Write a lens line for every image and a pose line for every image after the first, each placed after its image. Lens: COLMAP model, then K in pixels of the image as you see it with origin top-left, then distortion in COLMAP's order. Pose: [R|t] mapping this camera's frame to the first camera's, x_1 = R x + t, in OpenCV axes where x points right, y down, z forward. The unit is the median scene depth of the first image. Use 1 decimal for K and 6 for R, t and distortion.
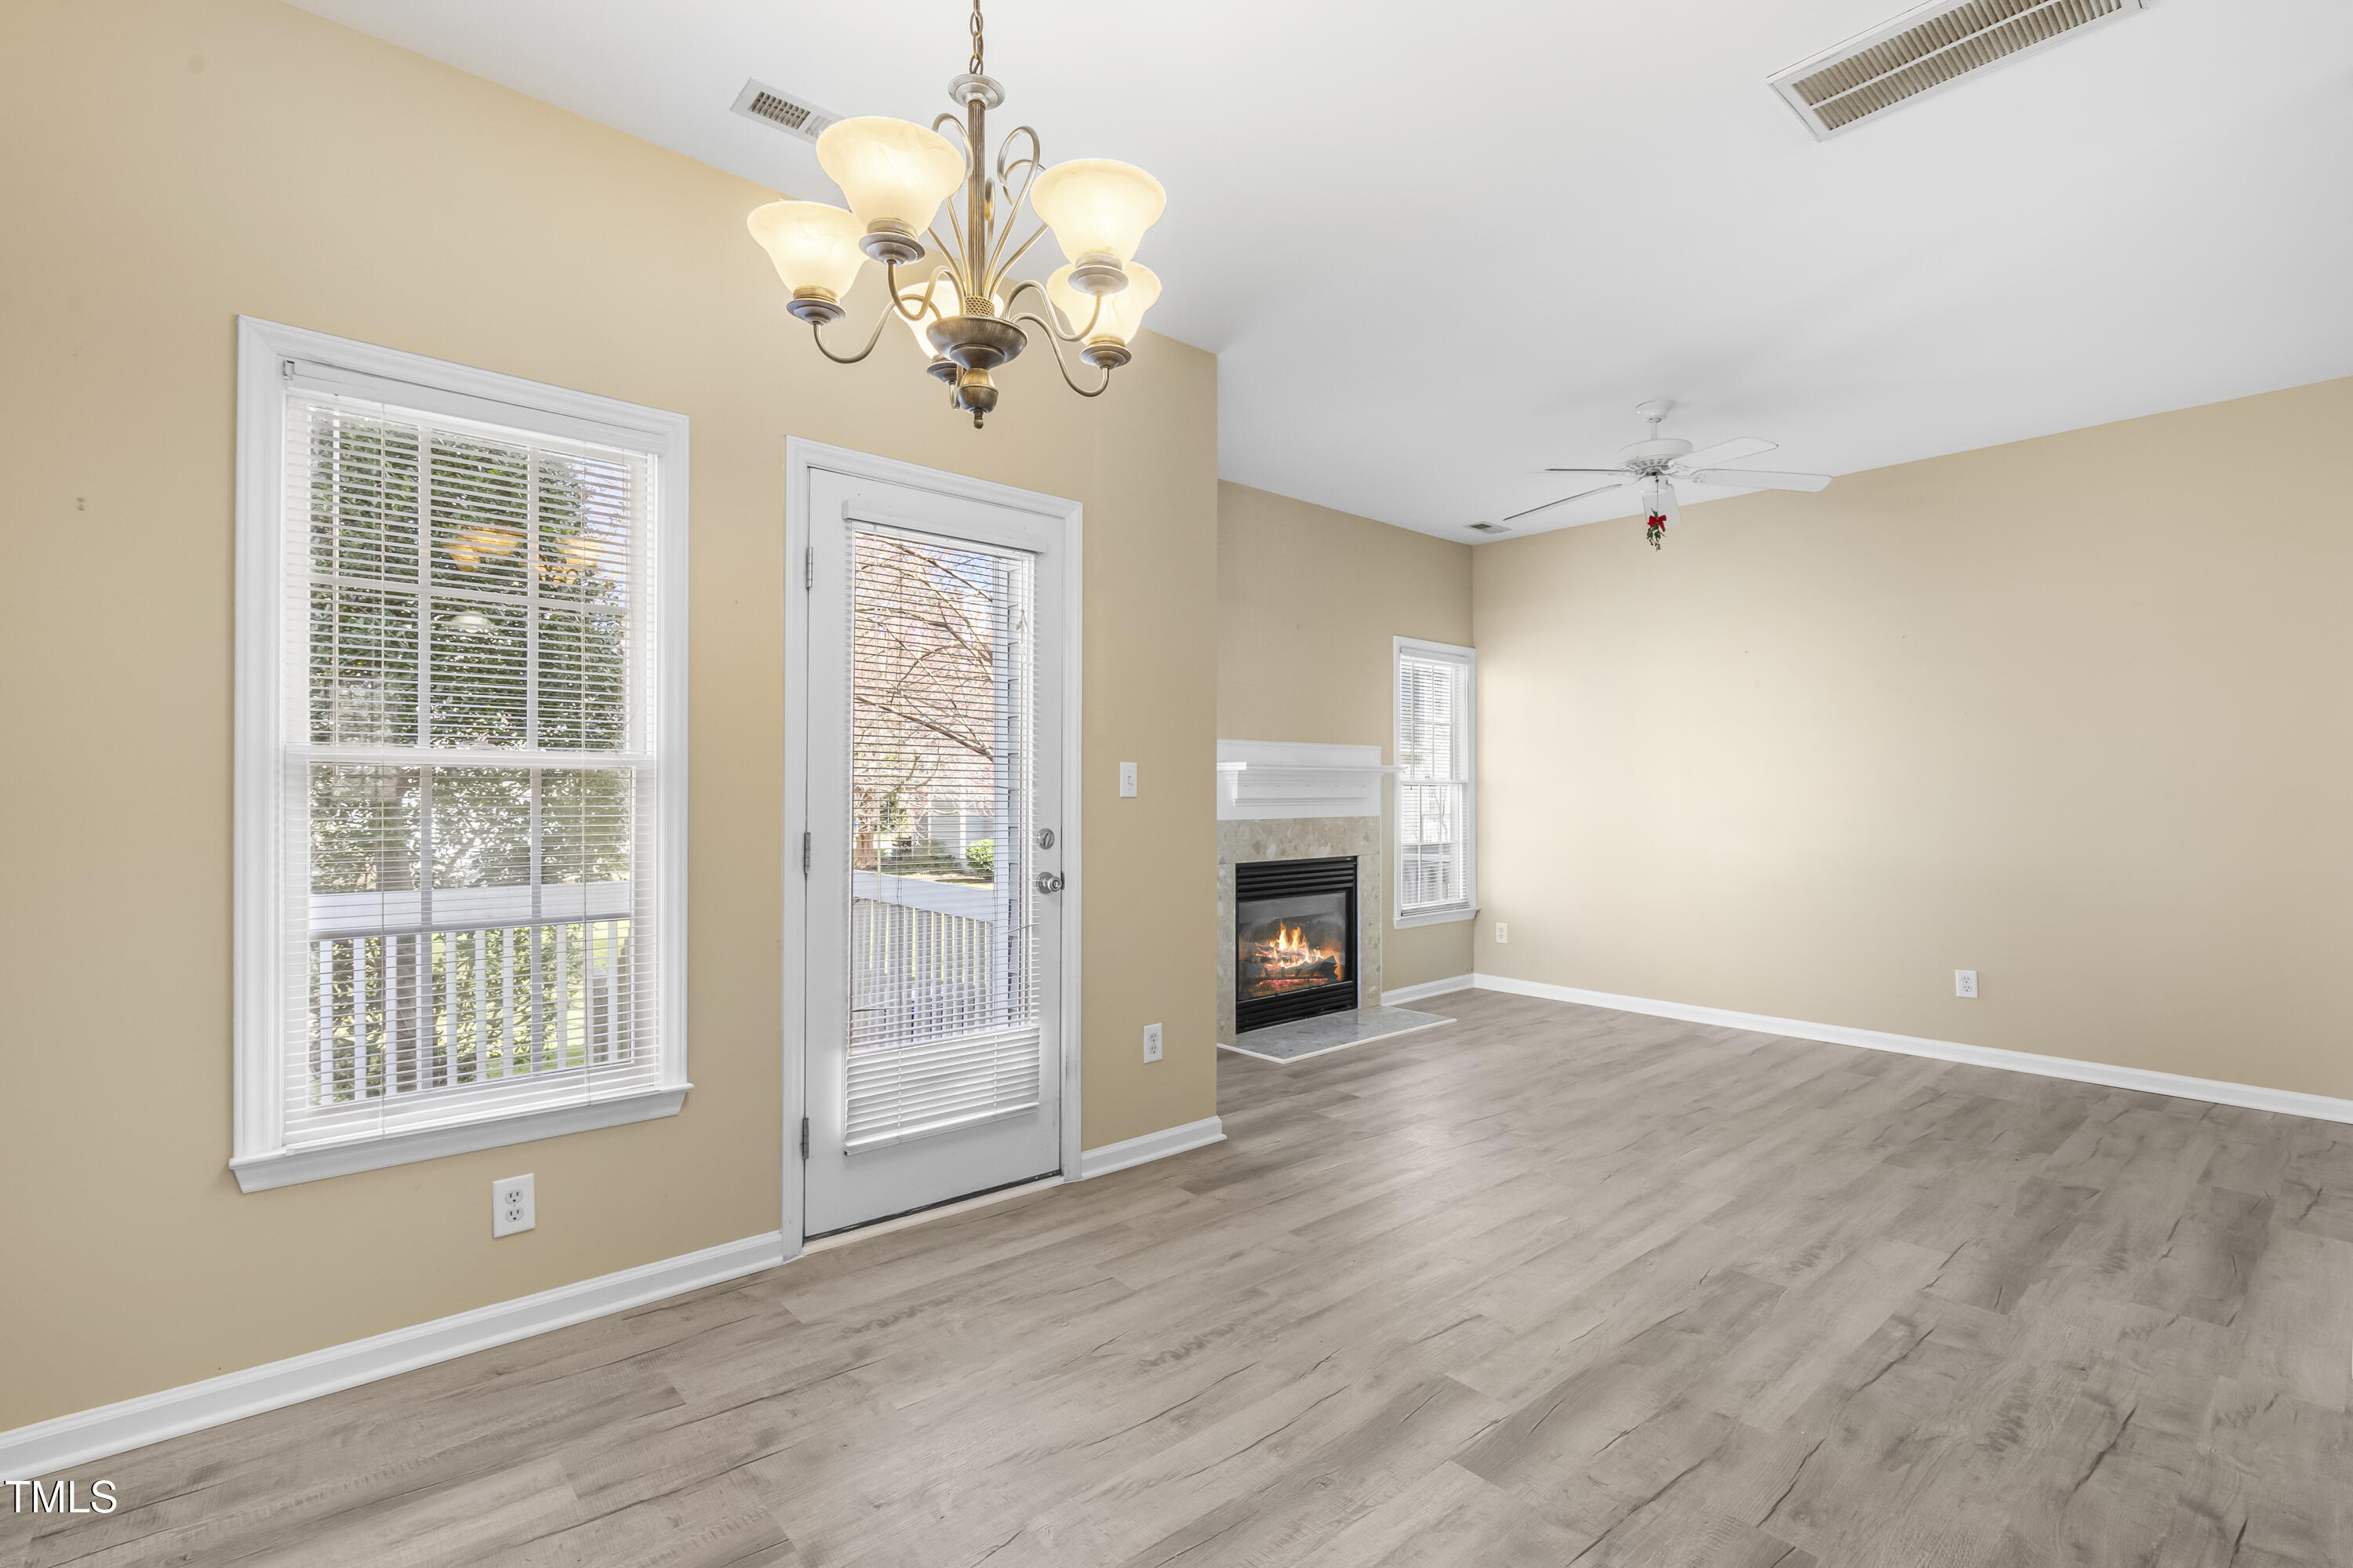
lens RADIAL K [[1074.6, 0, 1176.5], [0, 1074.6, 784.0], [0, 0, 1]] dist [0.001663, -0.000226]
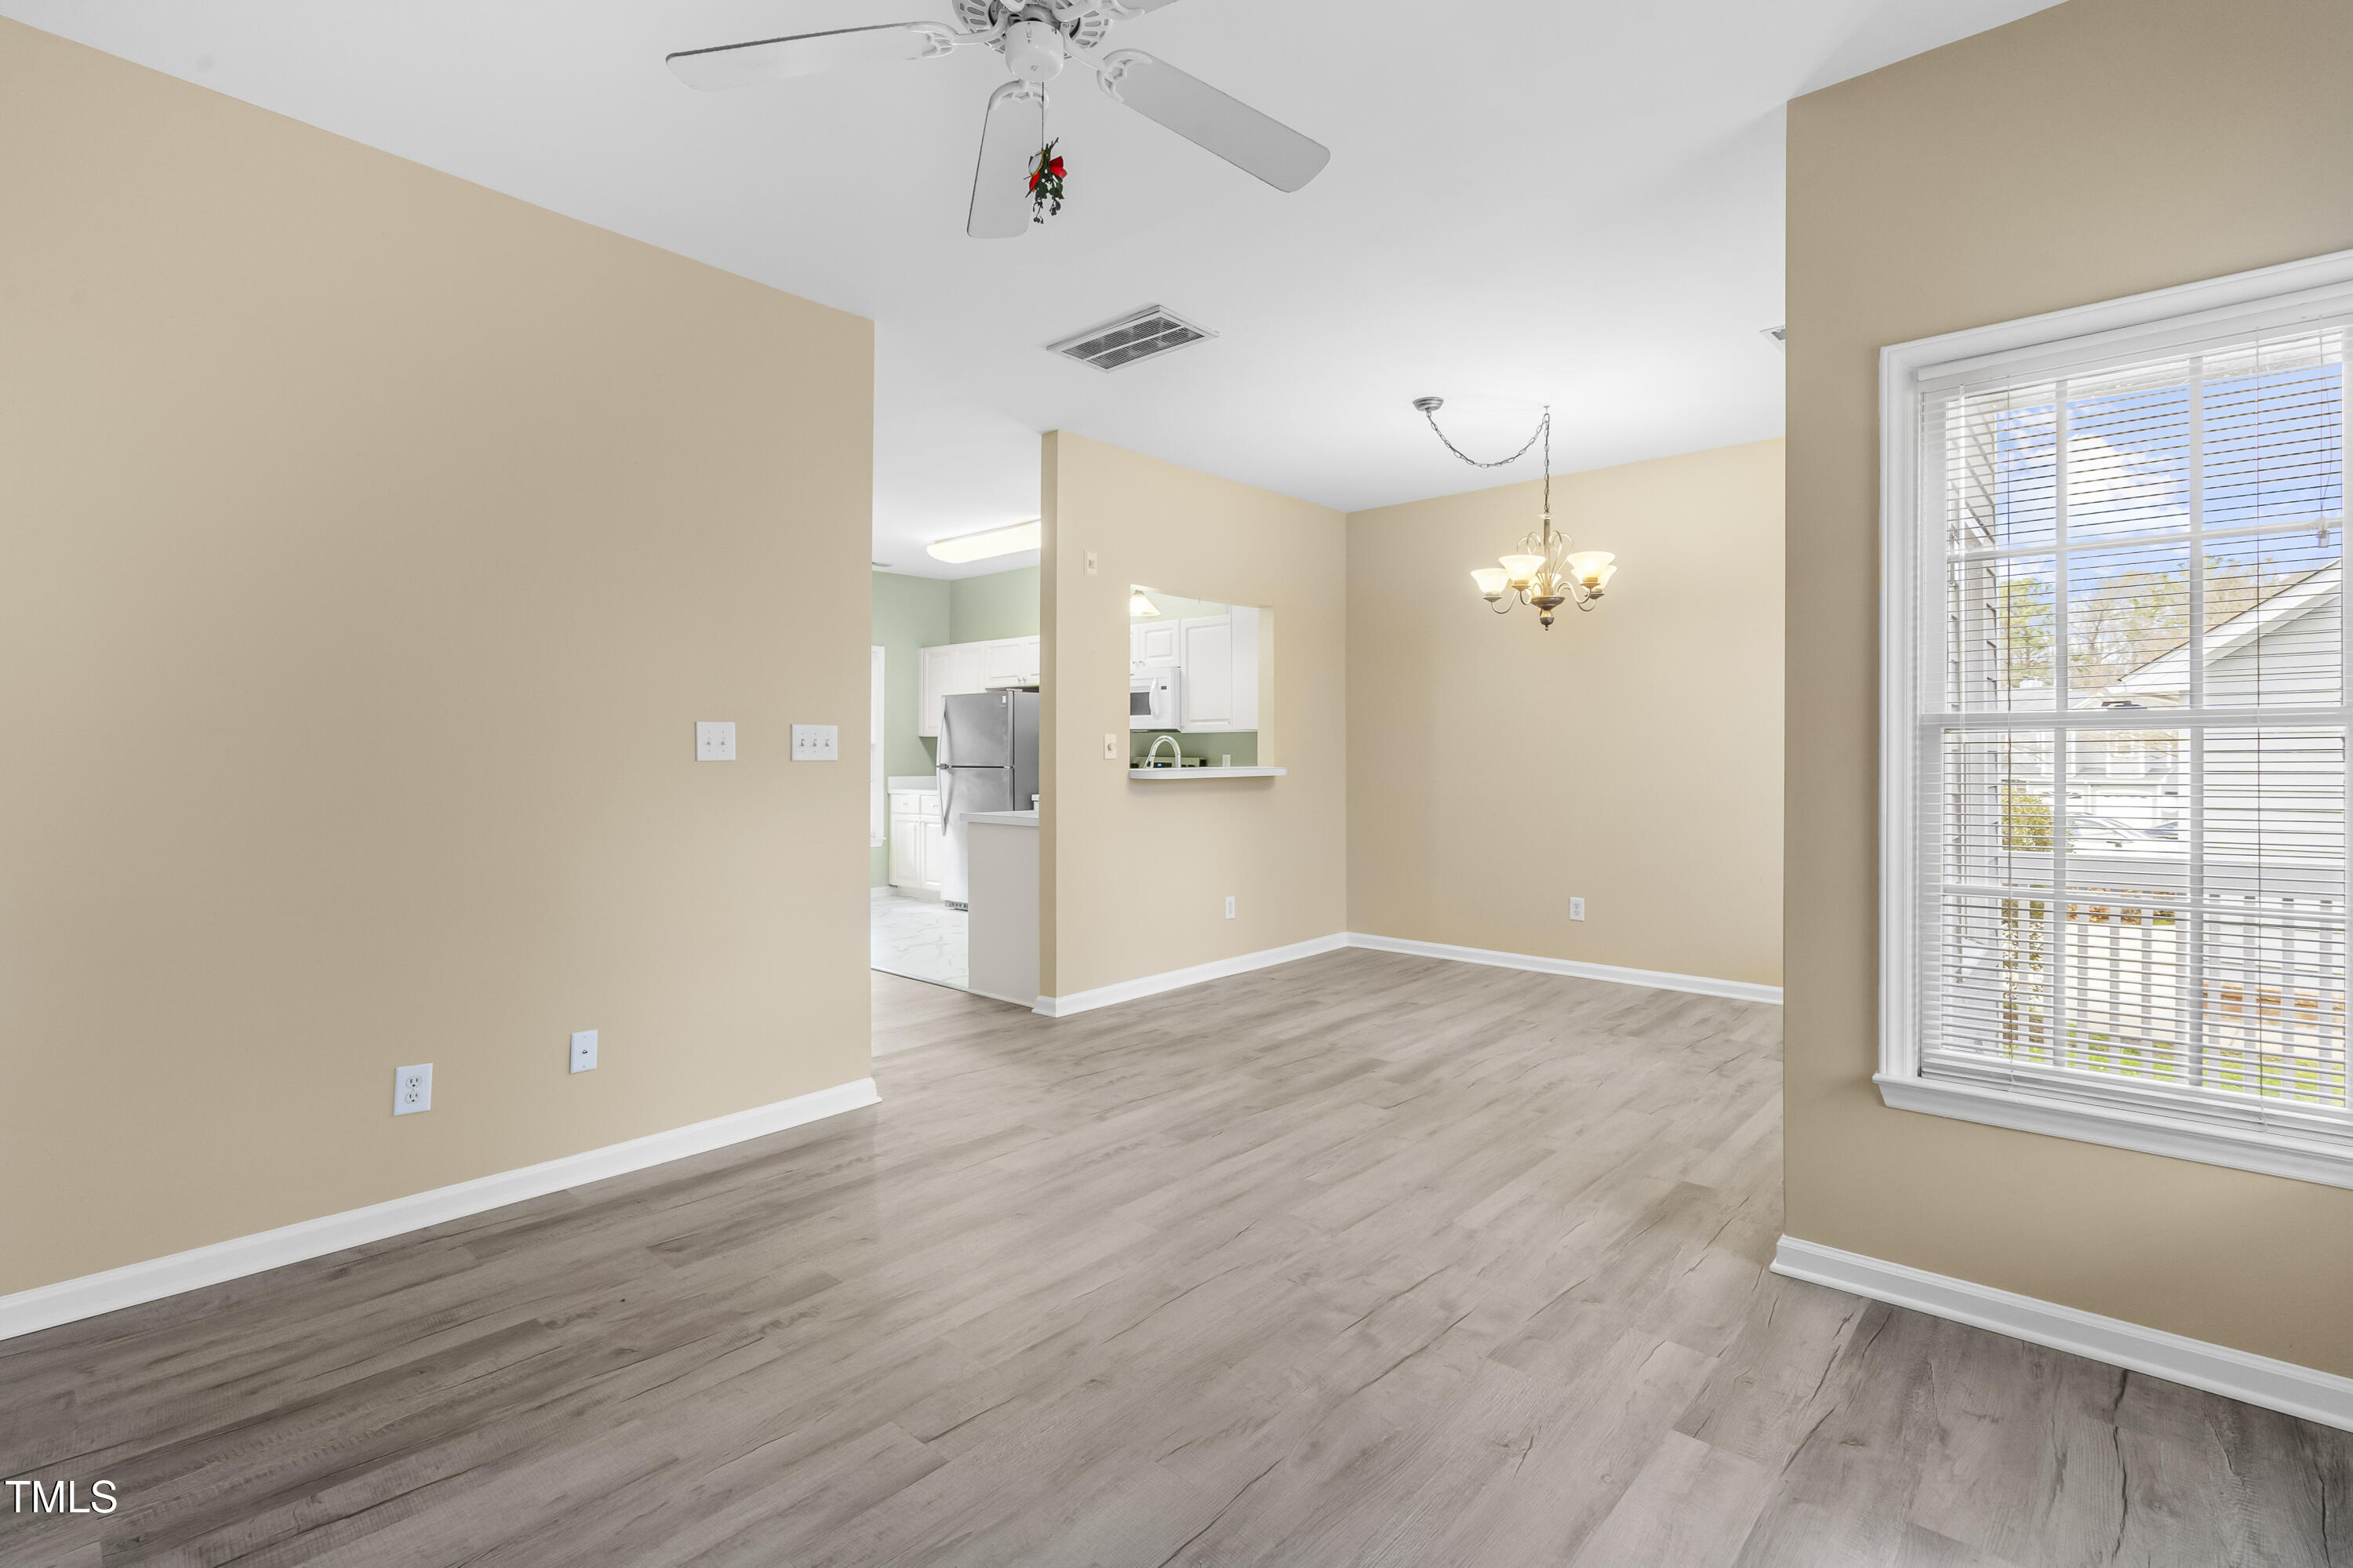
lens RADIAL K [[1079.7, 0, 1176.9], [0, 1079.7, 775.9], [0, 0, 1]] dist [-0.000523, -0.000037]
pose [[-0.993131, -0.000076, -0.117006, 0.509898], [-0.000921, 0.999974, 0.007170, 0.017373], [0.117002, 0.007228, -0.993105, 1.681006]]
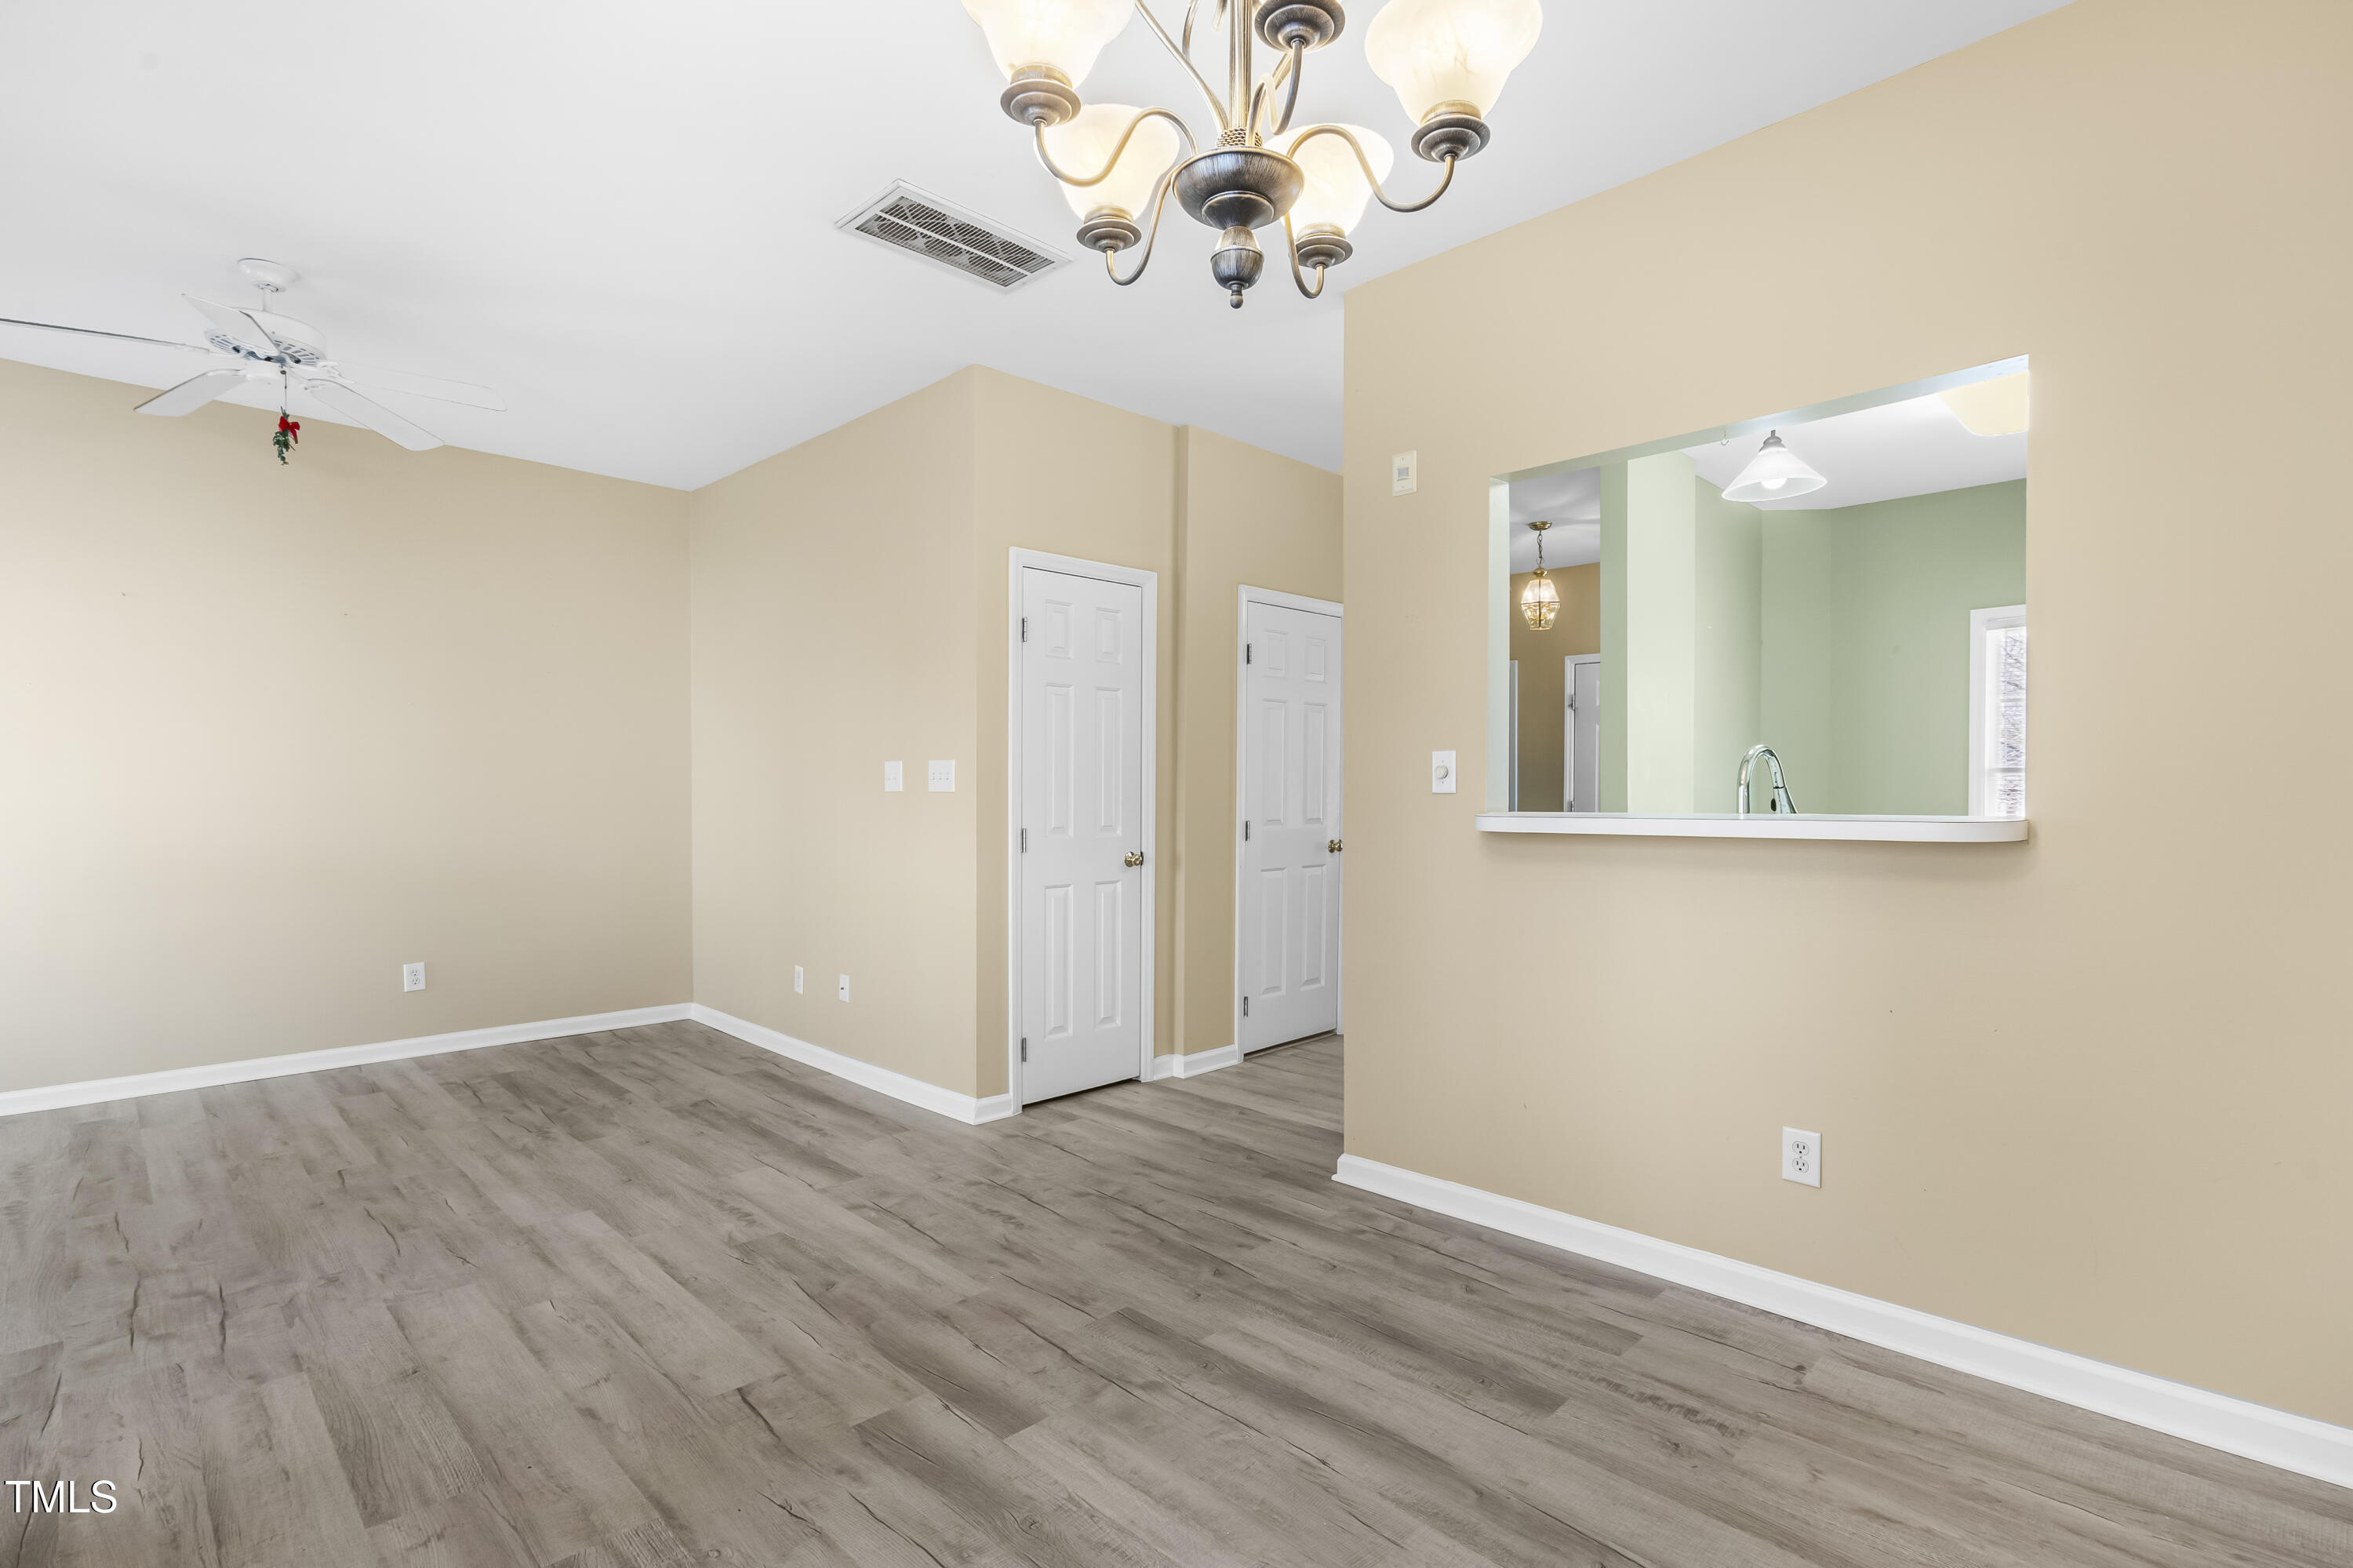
lens RADIAL K [[1100.3, 0, 1170.4], [0, 1100.3, 788.2], [0, 0, 1]] dist [0.000464, 0.000189]
pose [[-0.063548, 0.000865, 0.997978, -0.431366], [-0.014025, 0.999900, -0.001760, 0.004520], [-0.997880, -0.014108, -0.063529, 0.493192]]
